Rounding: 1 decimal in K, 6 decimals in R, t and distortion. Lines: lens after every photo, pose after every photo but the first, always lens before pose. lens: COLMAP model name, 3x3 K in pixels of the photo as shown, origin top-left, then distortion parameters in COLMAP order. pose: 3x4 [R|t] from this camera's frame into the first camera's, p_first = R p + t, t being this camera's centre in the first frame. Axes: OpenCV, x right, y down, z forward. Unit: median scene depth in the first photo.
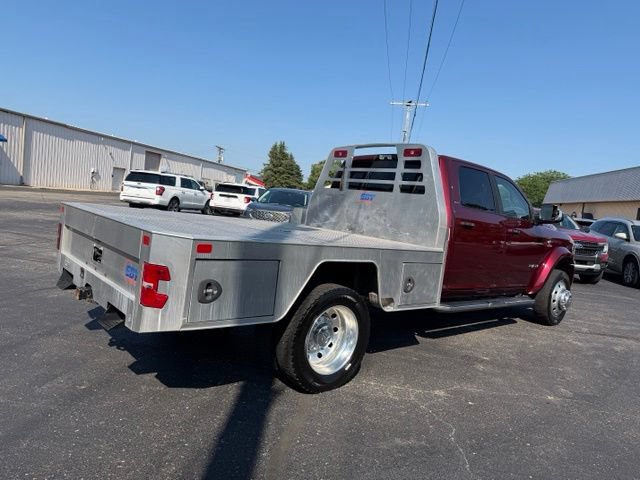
lens RADIAL K [[448.3, 0, 328.4], [0, 448.3, 249.1], [0, 0, 1]] dist [0.057199, -0.075166]
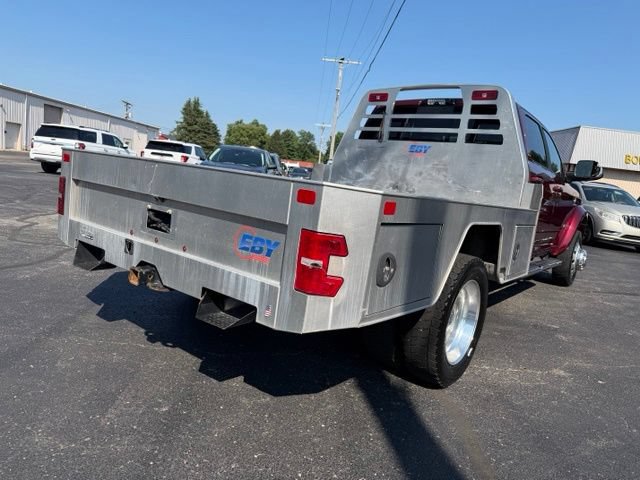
lens RADIAL K [[448.3, 0, 325.2], [0, 448.3, 250.0], [0, 0, 1]] dist [0.057199, -0.075166]
pose [[0.984342, -0.028332, 0.173978, -0.272660], [0.013864, 0.996385, 0.083818, 0.002081], [-0.175724, -0.080093, 0.981176, 0.189258]]
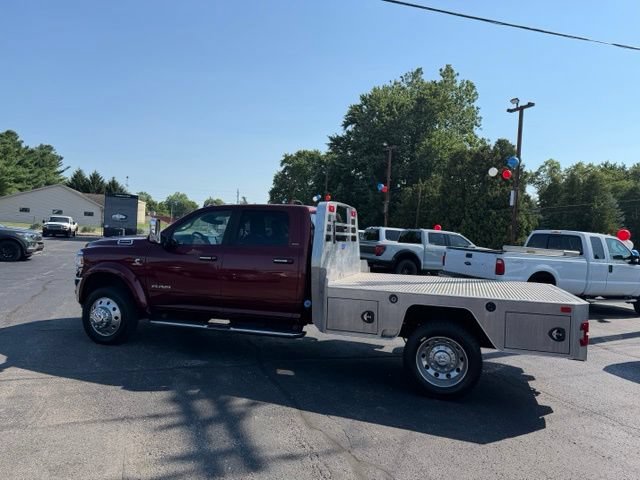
lens RADIAL K [[448.3, 0, 321.7], [0, 448.3, 243.8], [0, 0, 1]] dist [0.057199, -0.075166]
pose [[-0.500651, -0.159815, 0.850769, -1.043166], [-0.026860, 0.985205, 0.169262, -0.369596], [-0.865232, 0.061889, -0.497537, 1.859446]]
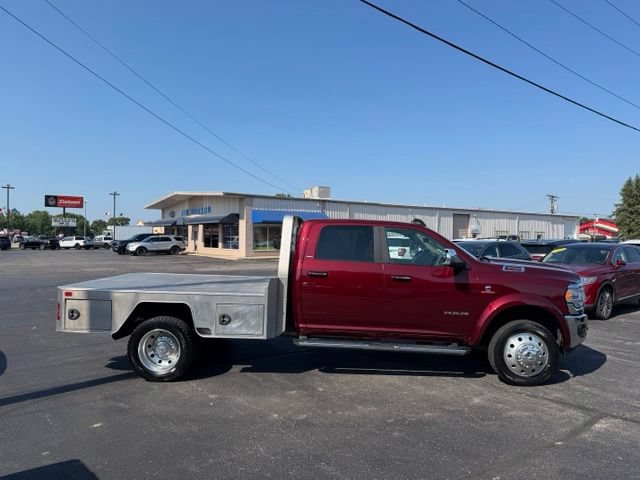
lens RADIAL K [[448.3, 0, 317.5], [0, 448.3, 245.7], [0, 0, 1]] dist [0.057199, -0.075166]
pose [[0.708167, -0.092121, -0.700009, 1.192651], [-0.001604, 0.991239, -0.132069, 0.030223], [0.706043, 0.094650, 0.701816, 0.156147]]
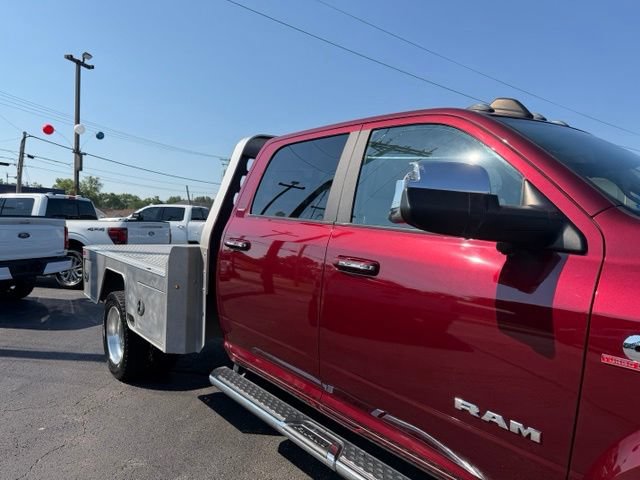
lens RADIAL K [[448.3, 0, 317.8], [0, 448.3, 250.3], [0, 0, 1]] dist [0.057199, -0.075166]
pose [[-0.049277, -0.055988, -0.997215, 0.912923], [-0.138995, 0.989097, -0.048664, -0.032212], [0.989066, 0.136210, -0.056522, 1.172392]]
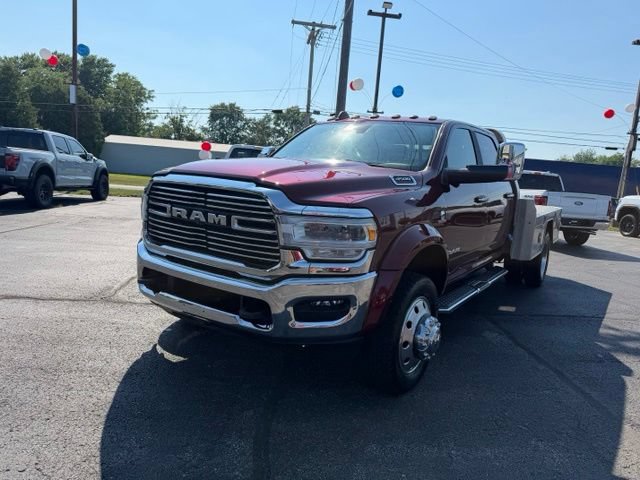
lens RADIAL K [[448.3, 0, 325.2], [0, 448.3, 244.1], [0, 0, 1]] dist [0.057199, -0.075166]
pose [[-0.956465, -0.141759, -0.255107, 0.708521], [-0.199943, 0.955031, 0.218947, -0.159335], [0.212597, 0.260422, -0.941798, 2.331377]]
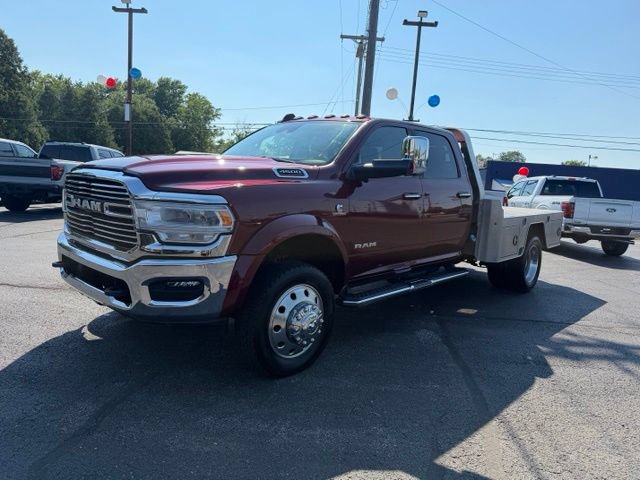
lens RADIAL K [[448.3, 0, 326.2], [0, 448.3, 245.9], [0, 0, 1]] dist [0.057199, -0.075166]
pose [[-0.980856, -0.158498, -0.113139, 0.439088], [-0.180496, 0.958039, 0.222674, -0.184124], [0.073098, 0.238832, -0.968306, 2.409506]]
